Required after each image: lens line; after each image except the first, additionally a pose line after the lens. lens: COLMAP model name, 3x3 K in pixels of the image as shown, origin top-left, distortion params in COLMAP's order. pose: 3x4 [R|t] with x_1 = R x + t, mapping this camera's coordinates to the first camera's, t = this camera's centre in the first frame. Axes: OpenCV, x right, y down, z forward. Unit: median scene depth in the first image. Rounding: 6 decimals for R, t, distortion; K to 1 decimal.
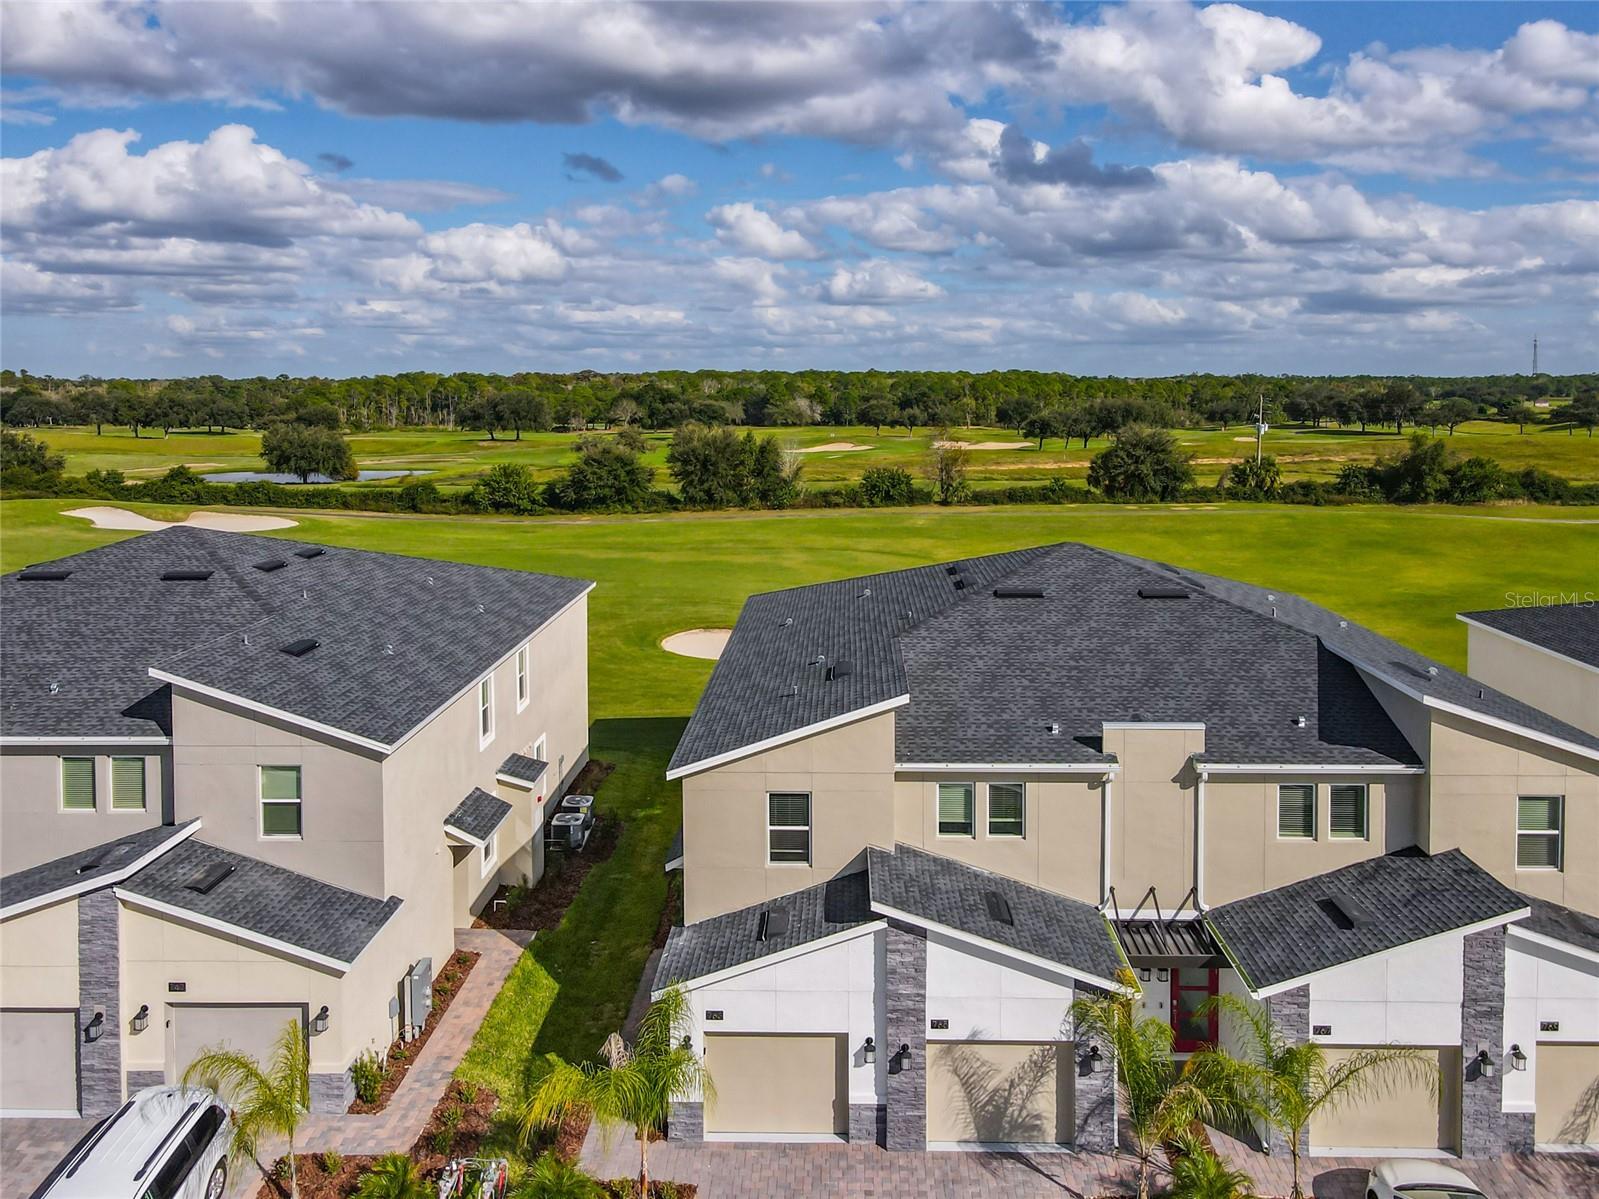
lens RADIAL K [[1218.1, 0, 827.4], [0, 1218.1, 441.1], [0, 0, 1]] dist [-0.007280, 0.032141]
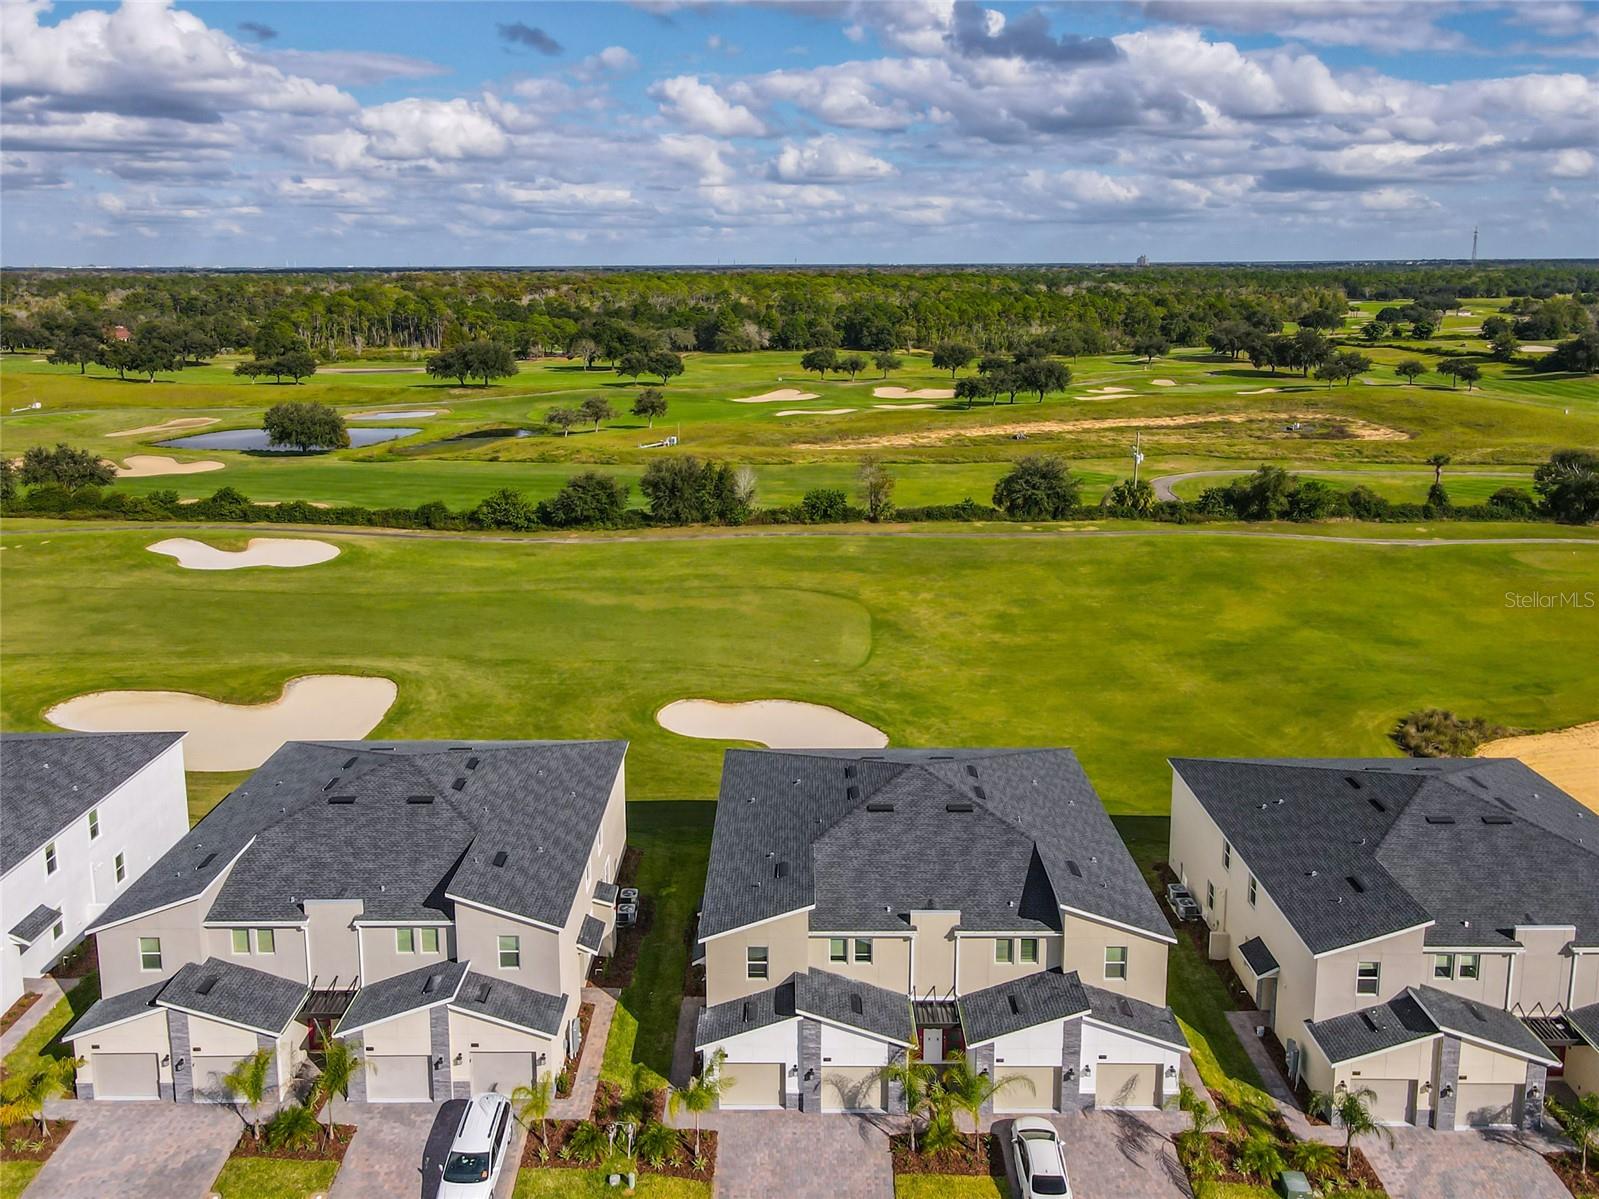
lens RADIAL K [[1218.5, 0, 792.6], [0, 1218.5, 476.0], [0, 0, 1]] dist [0.009579, 0.012859]
pose [[0.999906, -0.003045, 0.013387, 0.003183], [0.001295, 0.991665, 0.128837, -0.753494], [-0.013668, -0.128807, 0.991575, -0.929550]]
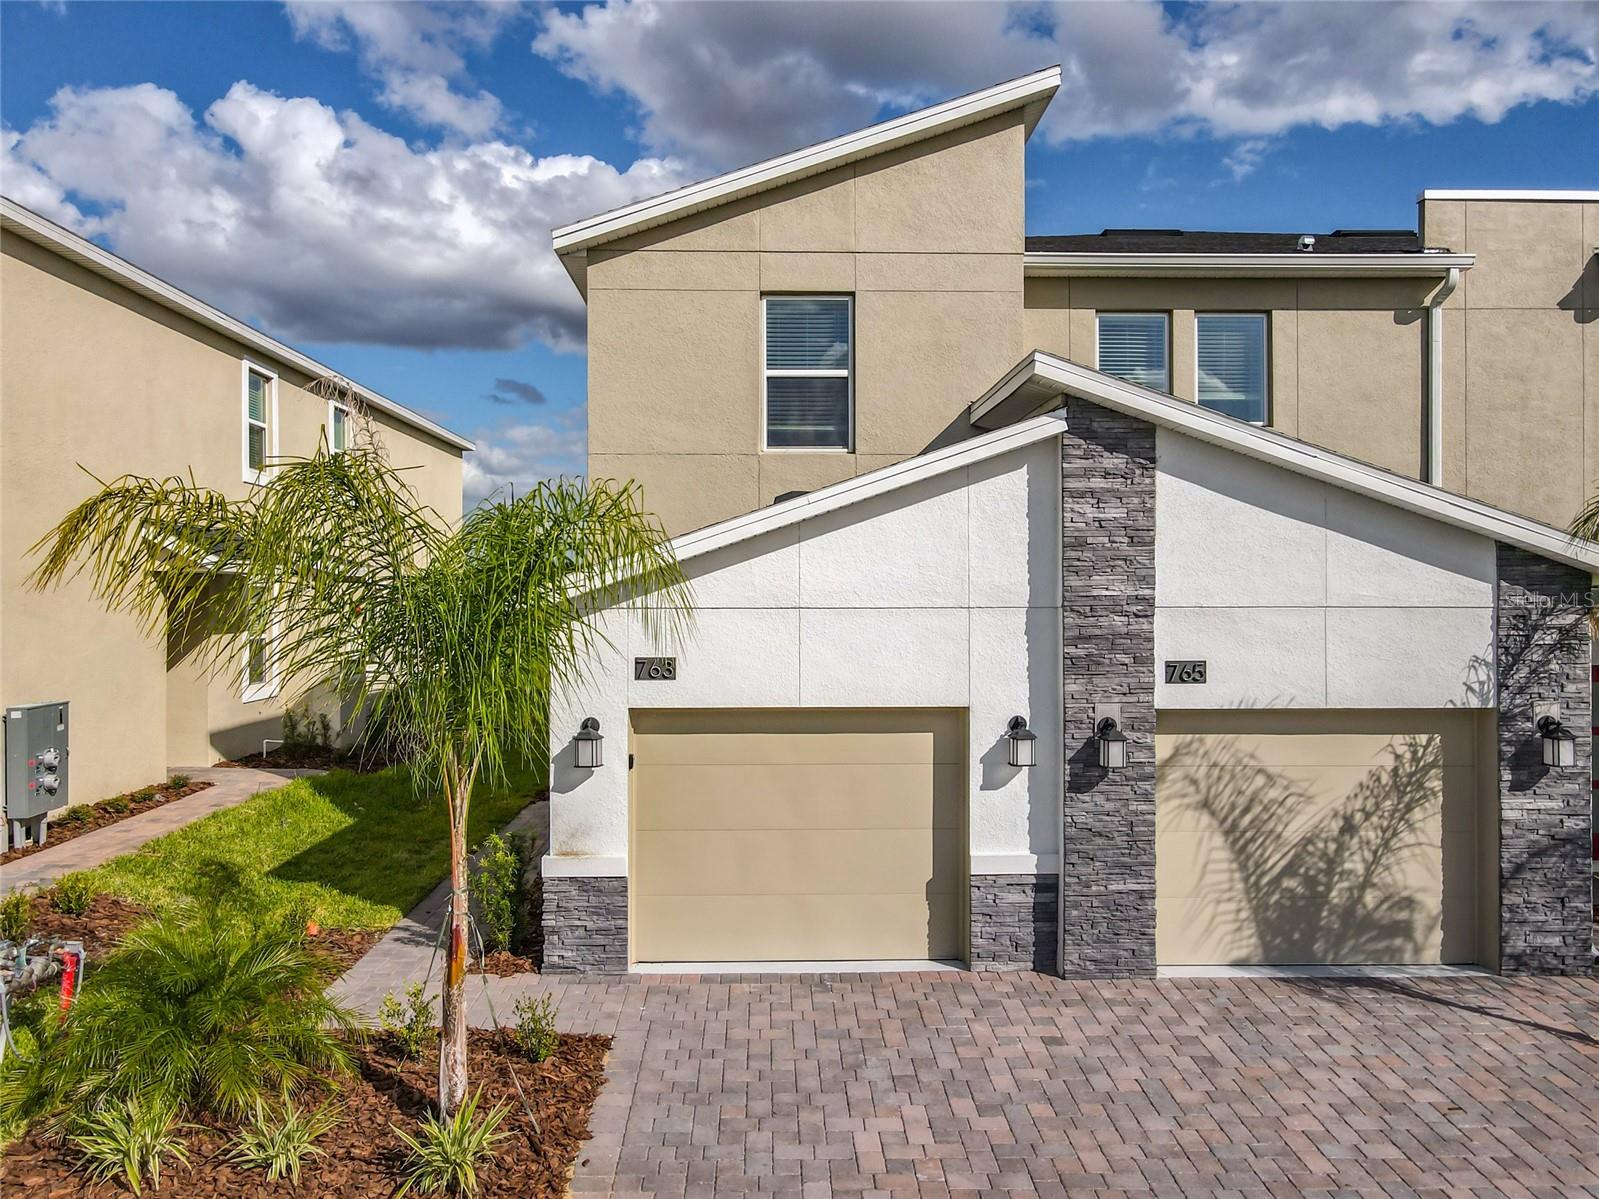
lens RADIAL K [[1171.3, 0, 791.0], [0, 1171.3, 596.9], [0, 0, 1]] dist [0.006488, 0.004268]
pose [[0.998983, -0.000401, 0.045094, -0.057182], [0.002801, 0.998582, -0.053166, 0.422396], [-0.045009, 0.053239, 0.997567, 0.531545]]
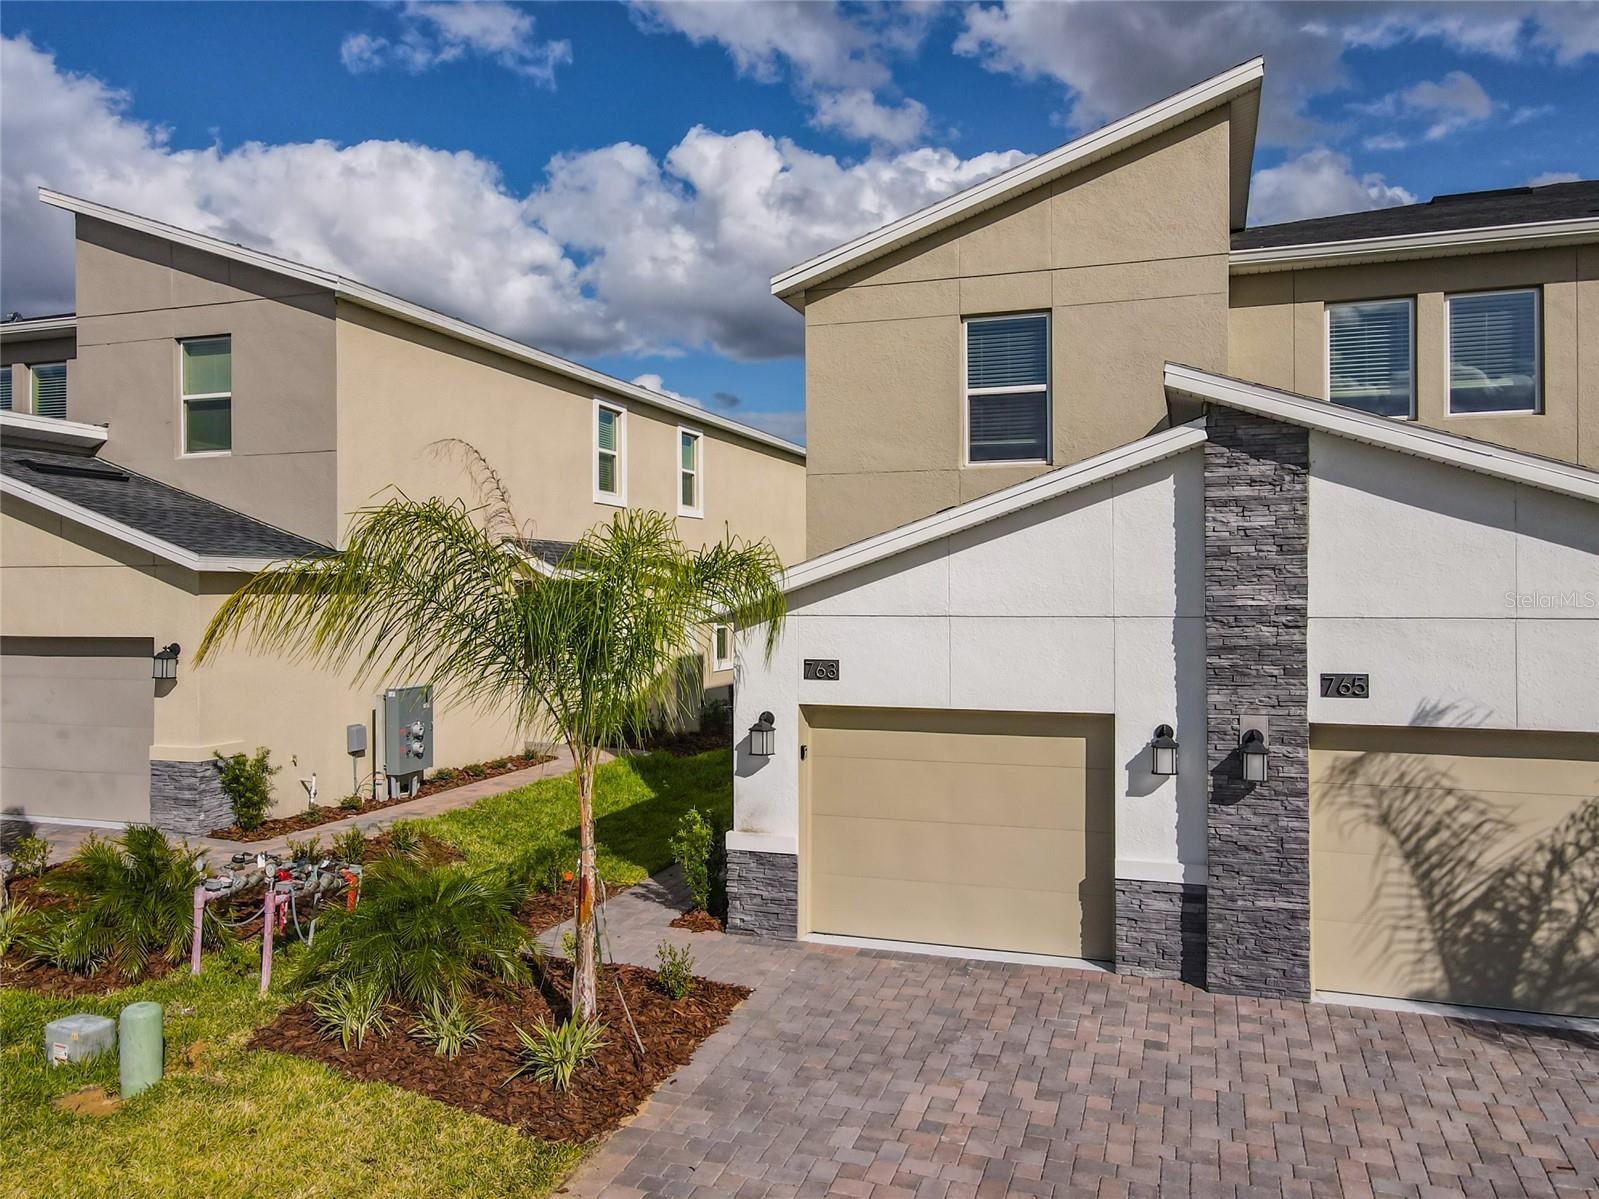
lens RADIAL K [[1169.7, 0, 792.0], [0, 1169.7, 596.2], [0, 0, 1]] dist [0.001466, 0.002314]
pose [[0.950701, -0.001127, -0.310105, 0.033901], [-0.014914, 0.998670, -0.049350, 0.419743], [0.309749, 0.051542, 0.949420, 0.508234]]
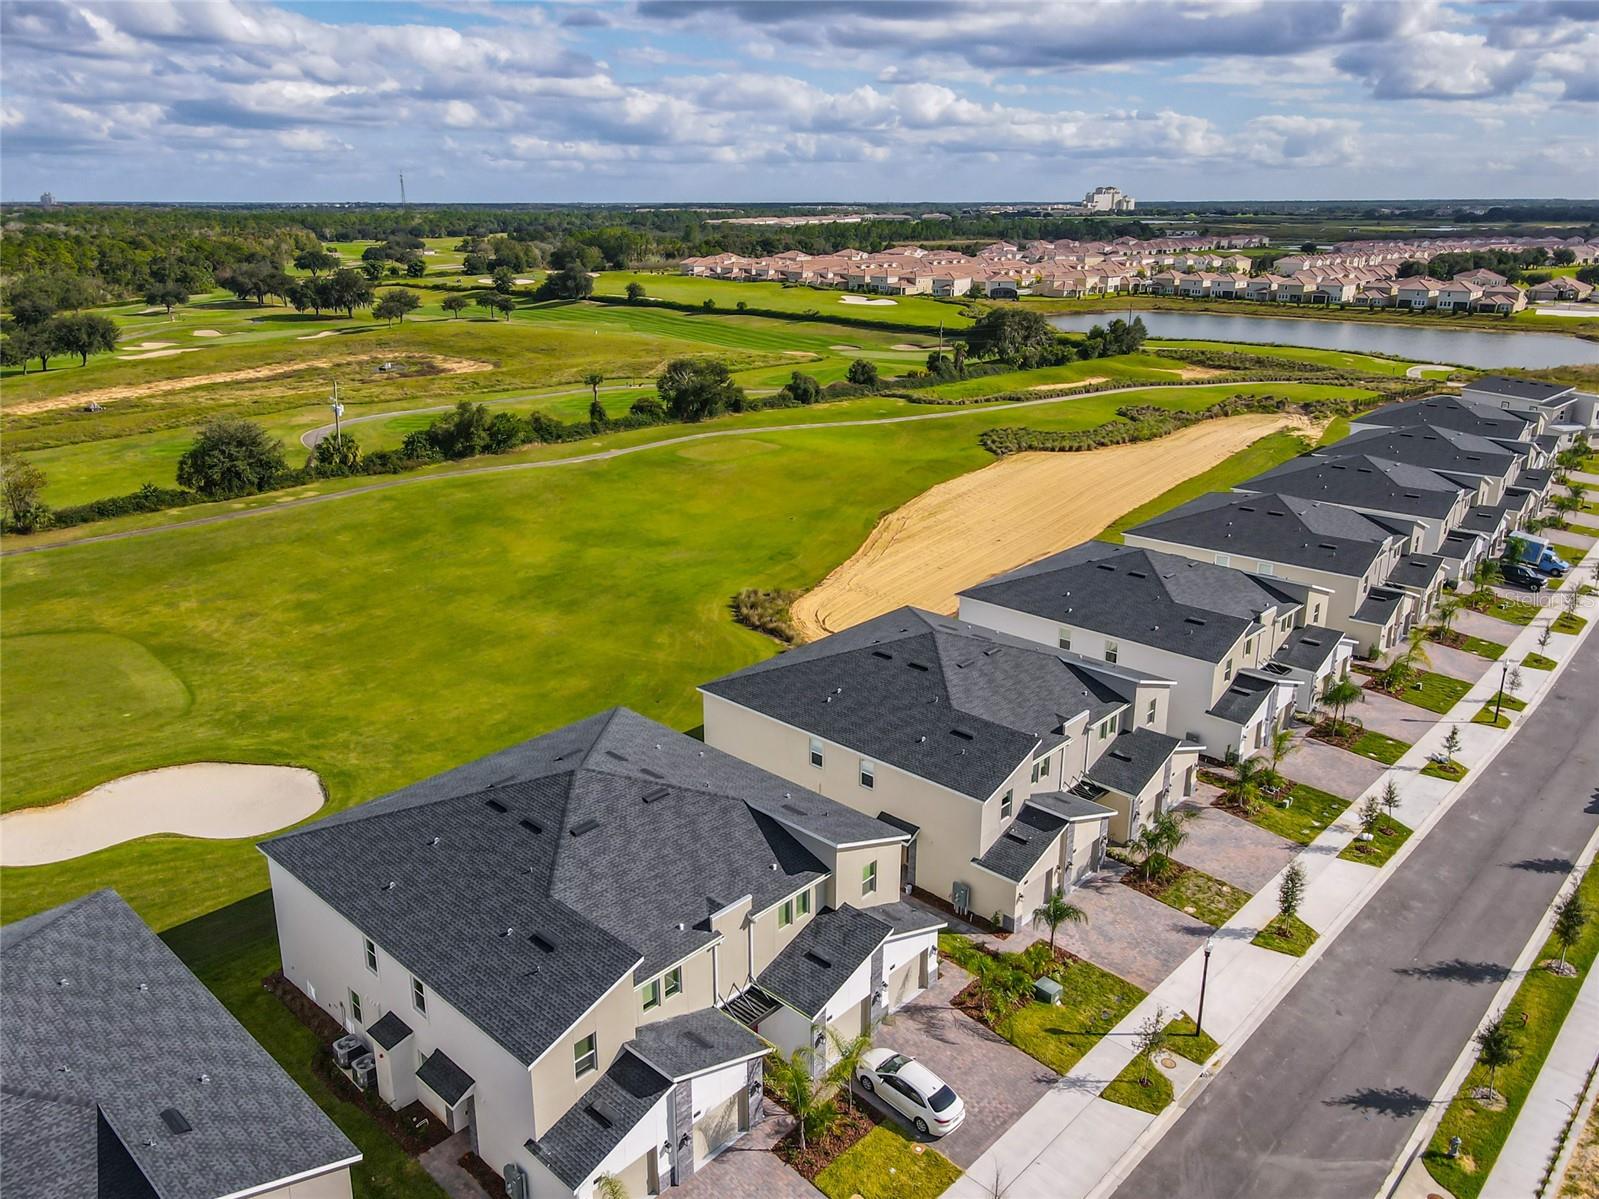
lens RADIAL K [[1192.3, 0, 792.0], [0, 1192.3, 547.7], [0, 0, 1]] dist [0.010640, 0.007086]
pose [[0.668182, -0.204556, 0.715325, -0.855895], [0.032053, 0.968483, 0.247008, -0.738440], [-0.743307, -0.142118, 0.653680, -0.177590]]
